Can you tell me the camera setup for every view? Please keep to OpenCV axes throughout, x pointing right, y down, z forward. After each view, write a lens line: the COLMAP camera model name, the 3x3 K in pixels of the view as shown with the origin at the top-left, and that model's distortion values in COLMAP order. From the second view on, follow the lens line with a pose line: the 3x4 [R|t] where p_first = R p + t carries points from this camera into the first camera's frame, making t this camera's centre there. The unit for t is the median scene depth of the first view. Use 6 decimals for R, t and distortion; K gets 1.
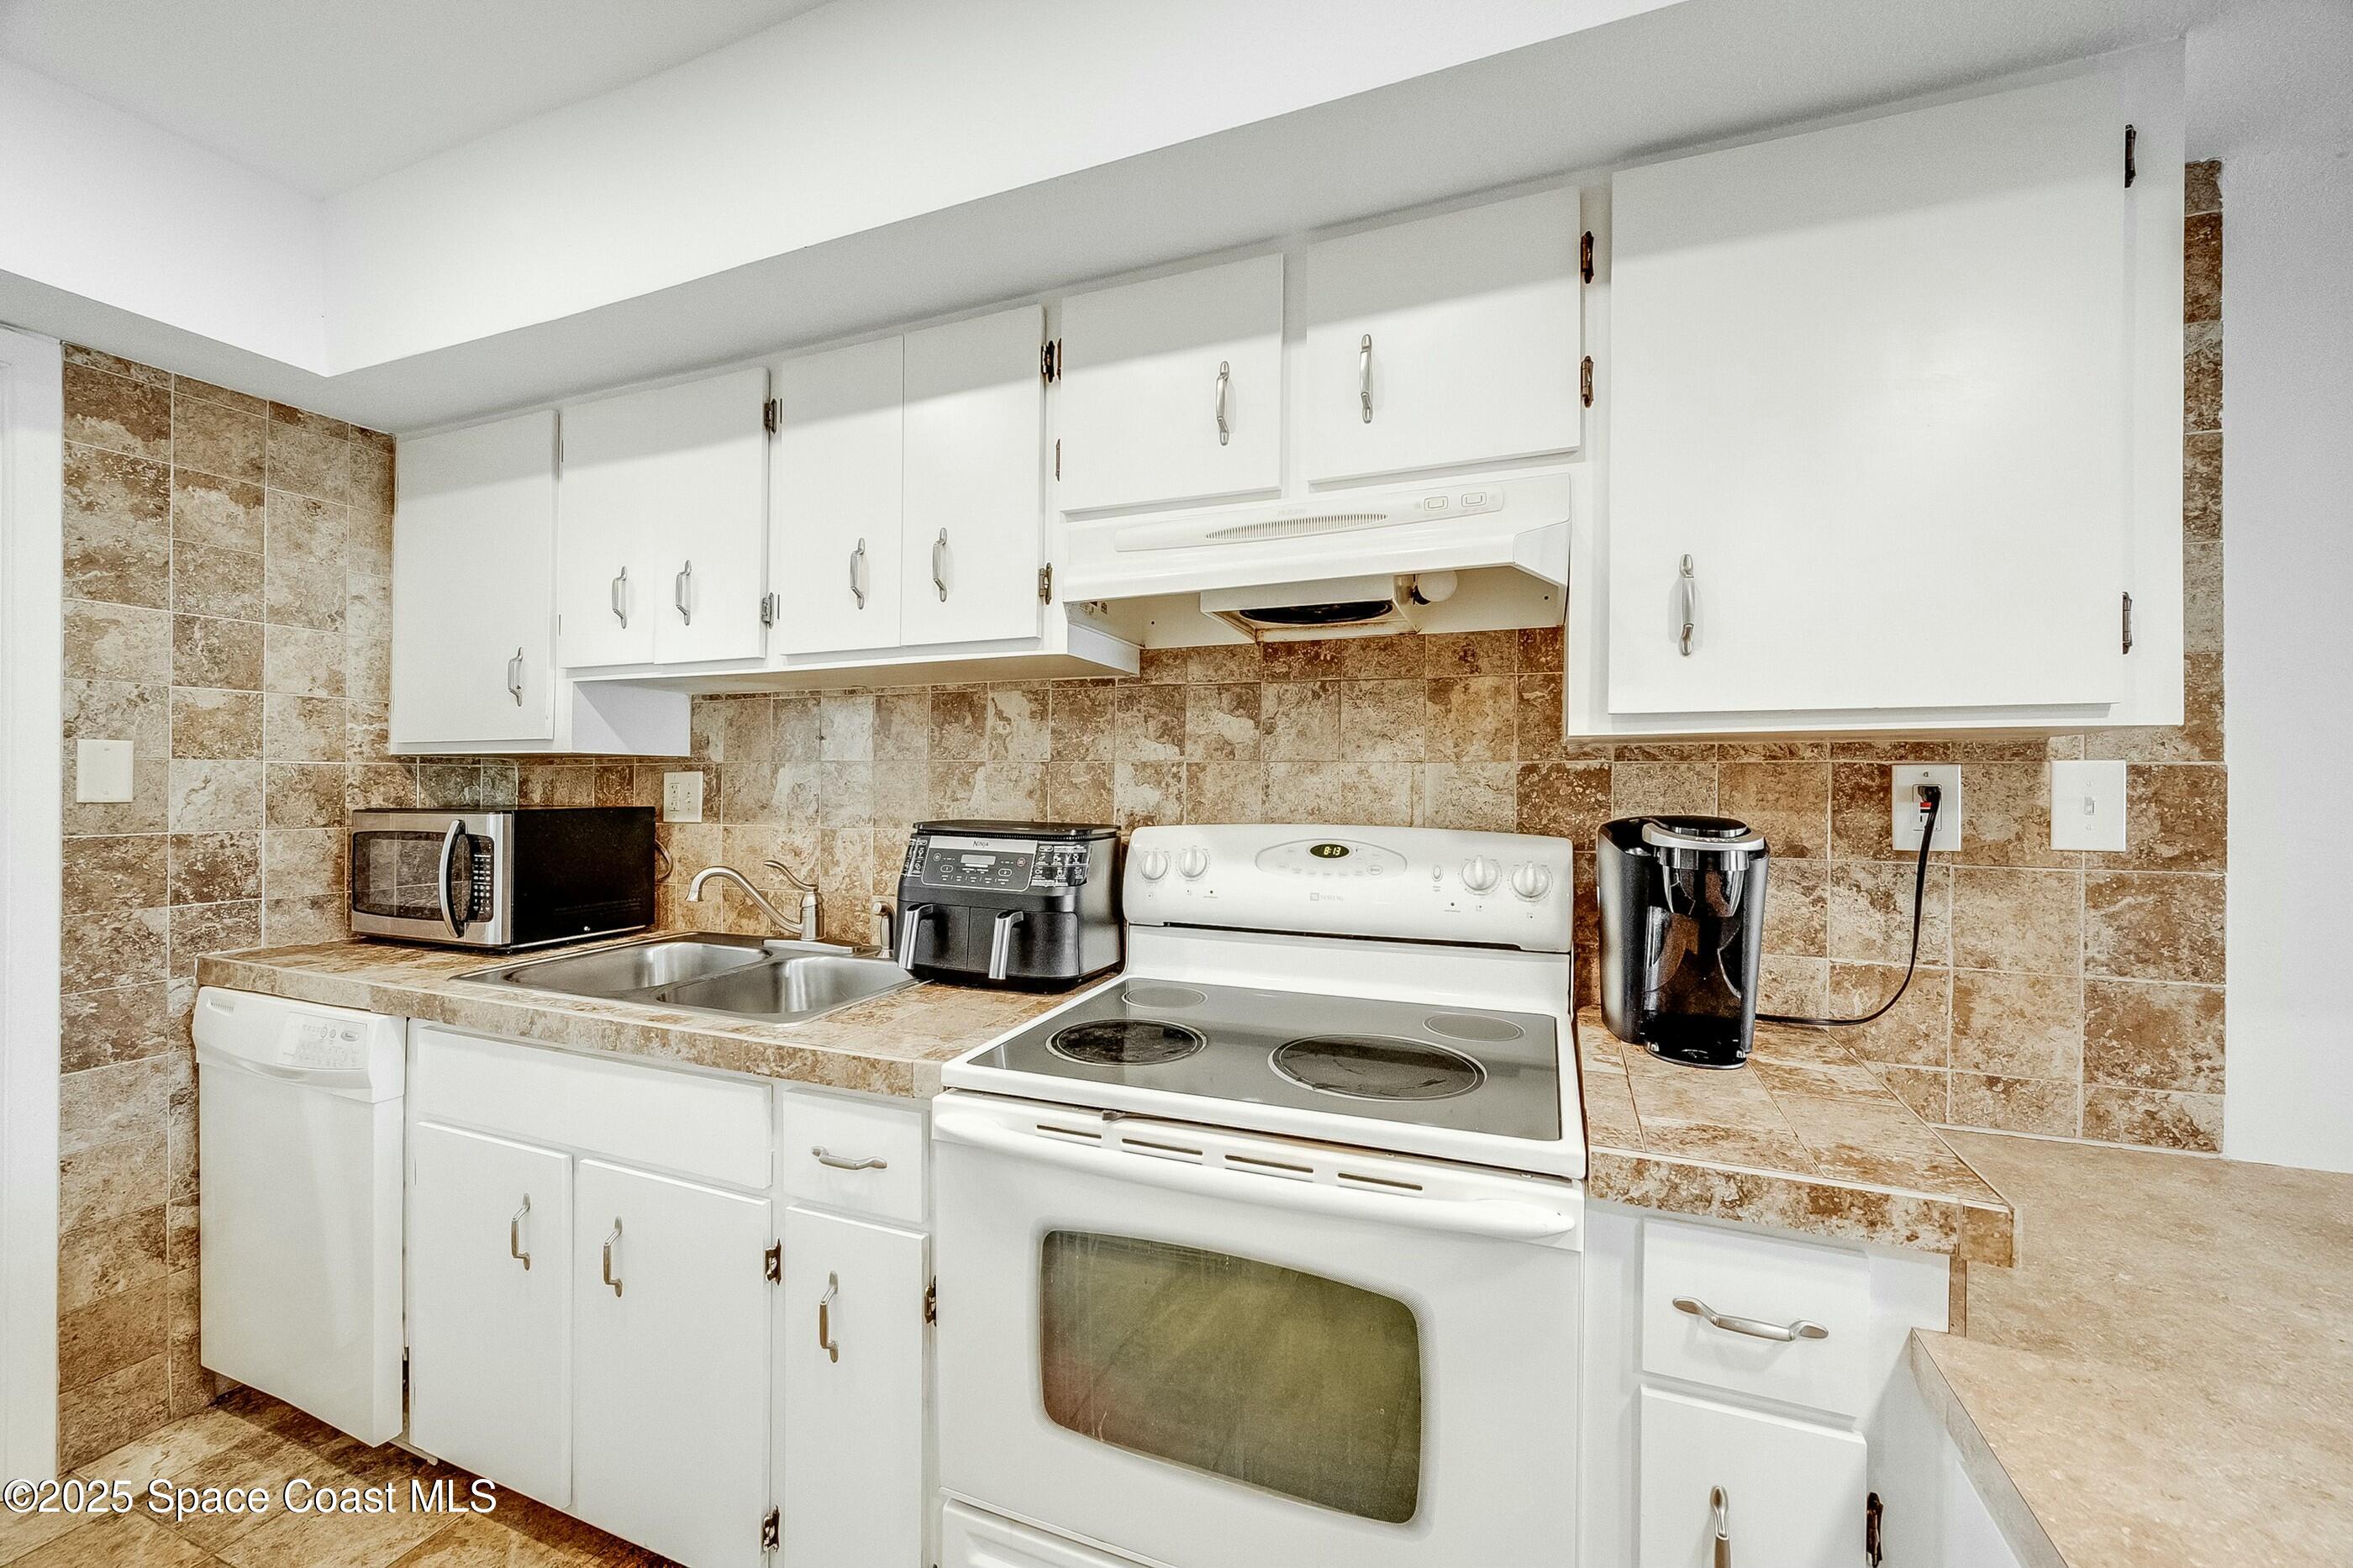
lens RADIAL K [[928.3, 0, 1174.4], [0, 928.3, 773.0], [0, 0, 1]] dist [-0.002293, 0.000217]
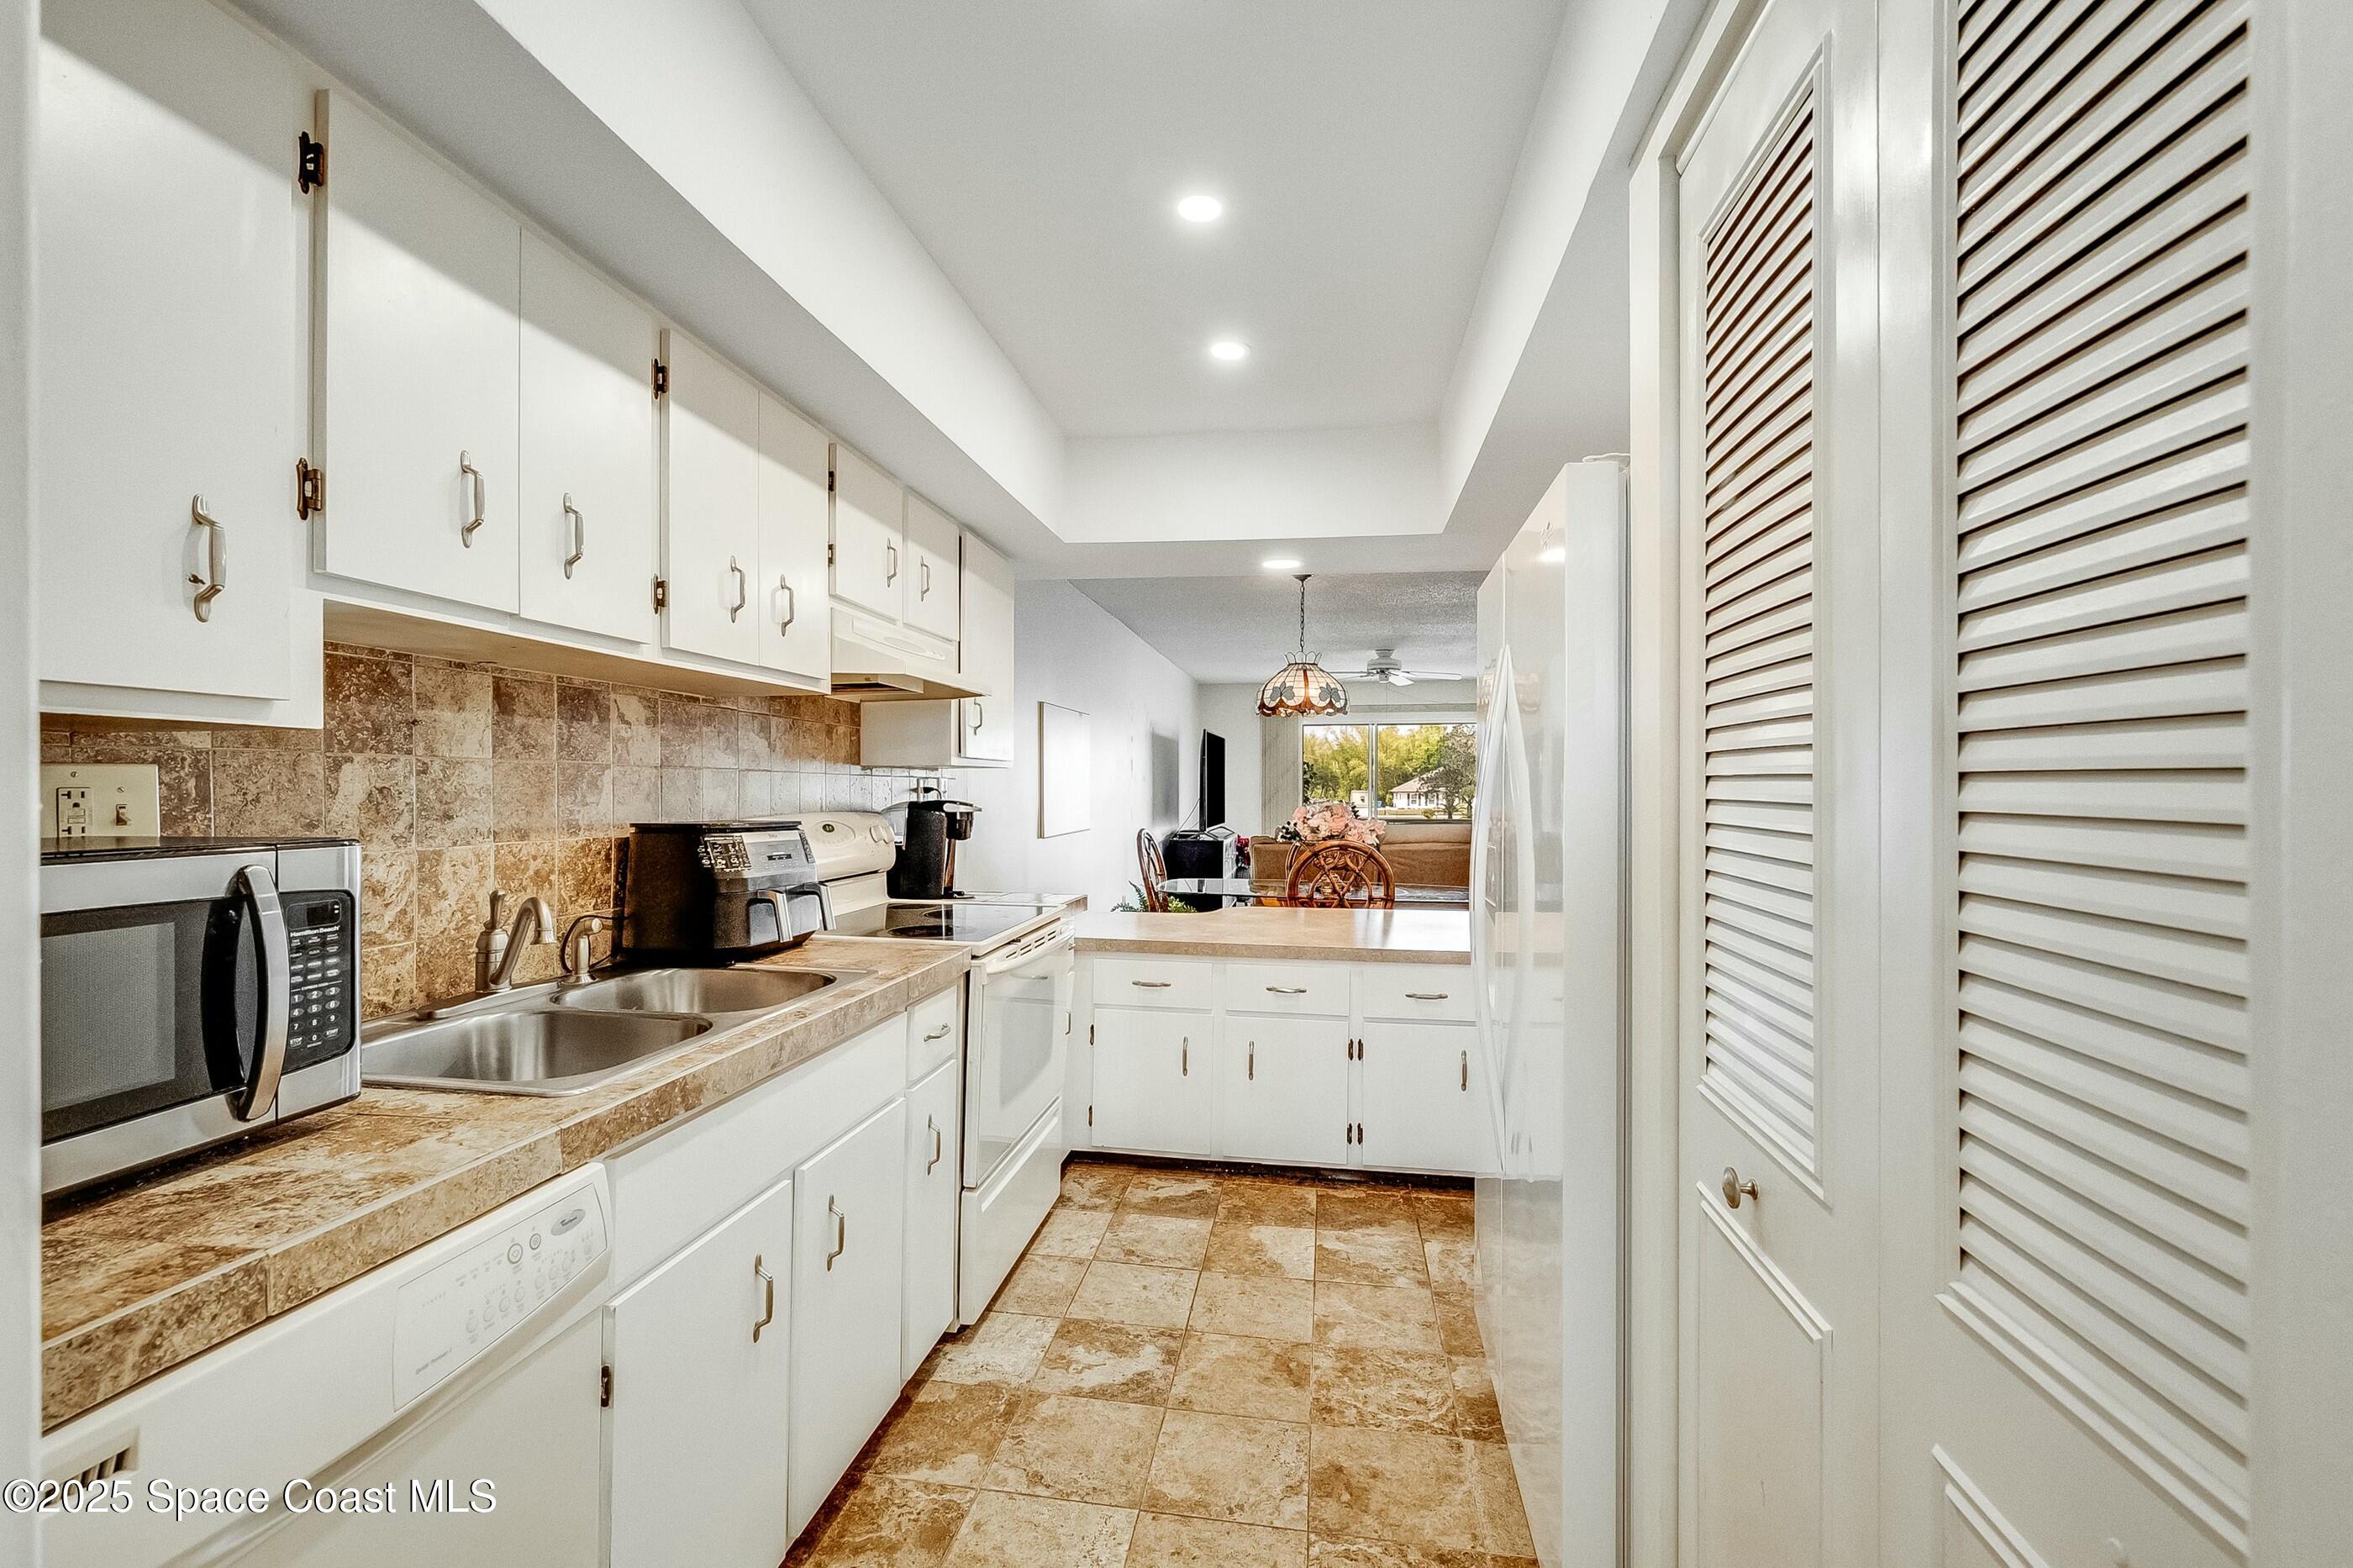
lens RADIAL K [[991.2, 0, 1170.7], [0, 991.2, 803.6], [0, 0, 1]] dist [-0.000294, 0.000013]
pose [[-0.221741, -0.018331, 0.974933, -1.527759], [-0.011062, 0.999806, 0.016282, 0.006259], [-0.975043, -0.007174, -0.221901, 0.745795]]
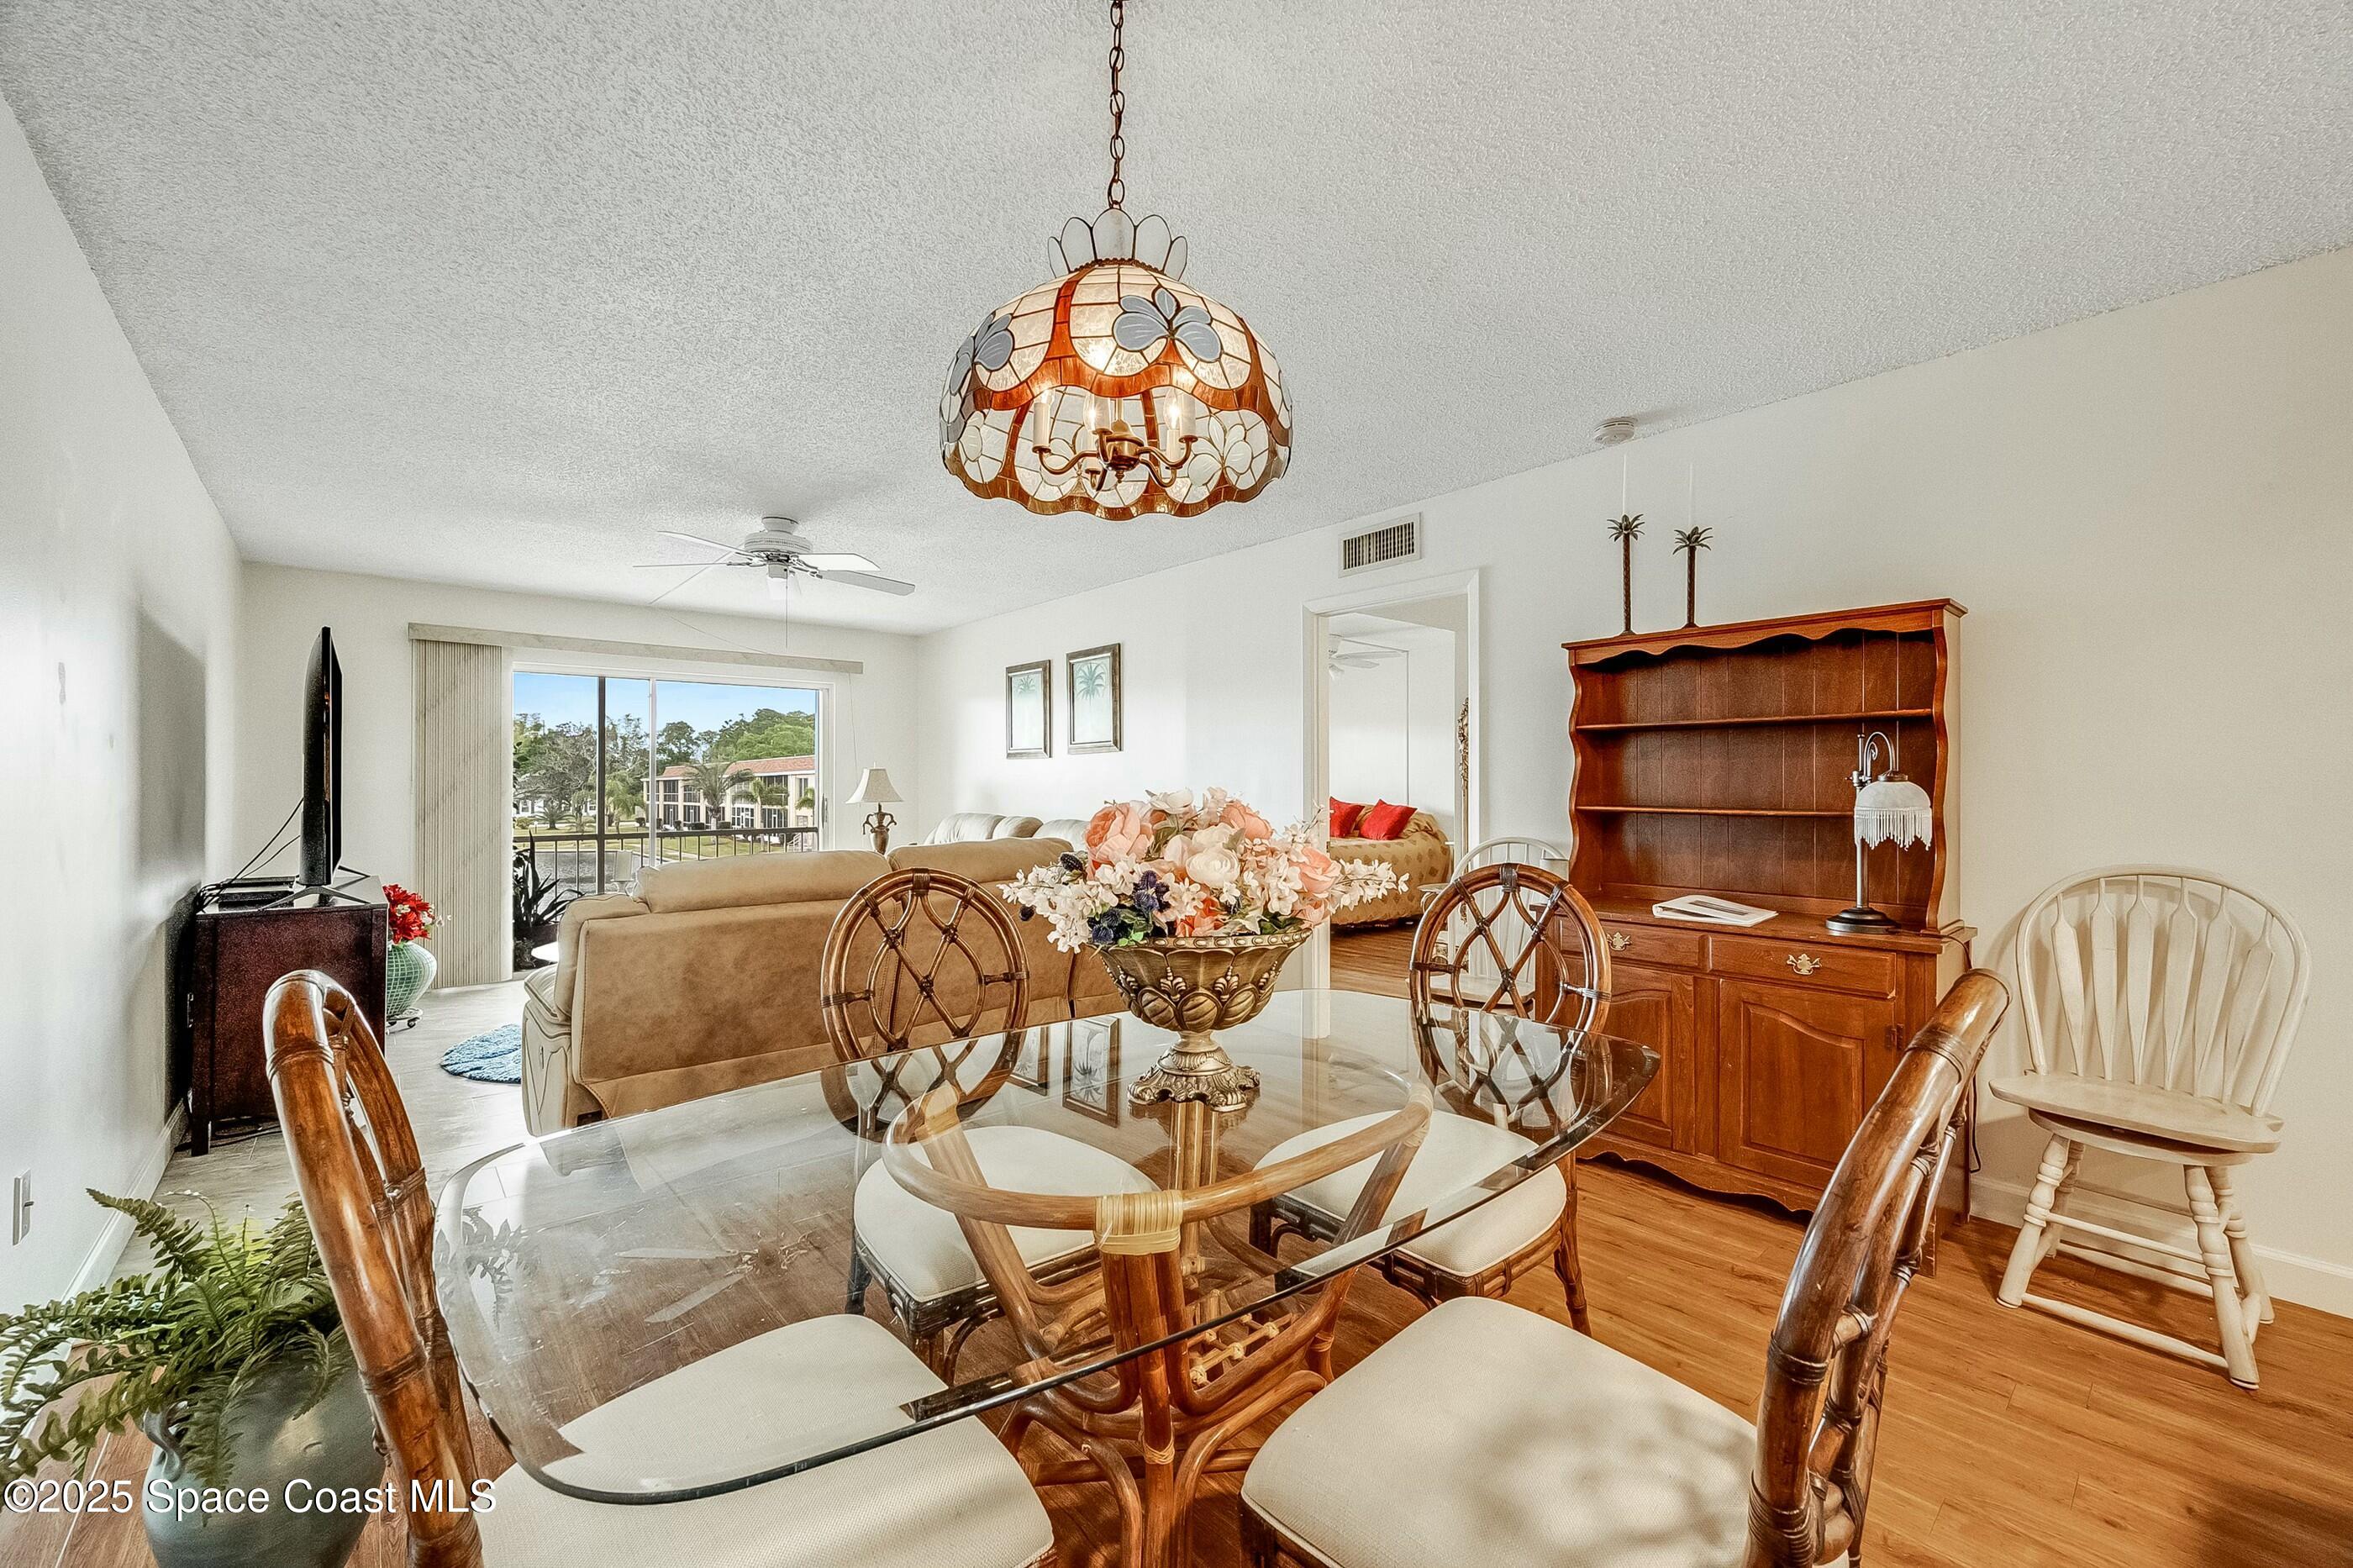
lens RADIAL K [[922.3, 0, 1160.0], [0, 922.3, 787.4], [0, 0, 1]] dist [0.000134, -0.000484]
pose [[-0.888832, 0.003080, 0.458223, 1.057655], [-0.002459, 0.999931, -0.011492, 0.049762], [-0.458227, -0.011342, -0.888763, 0.330288]]
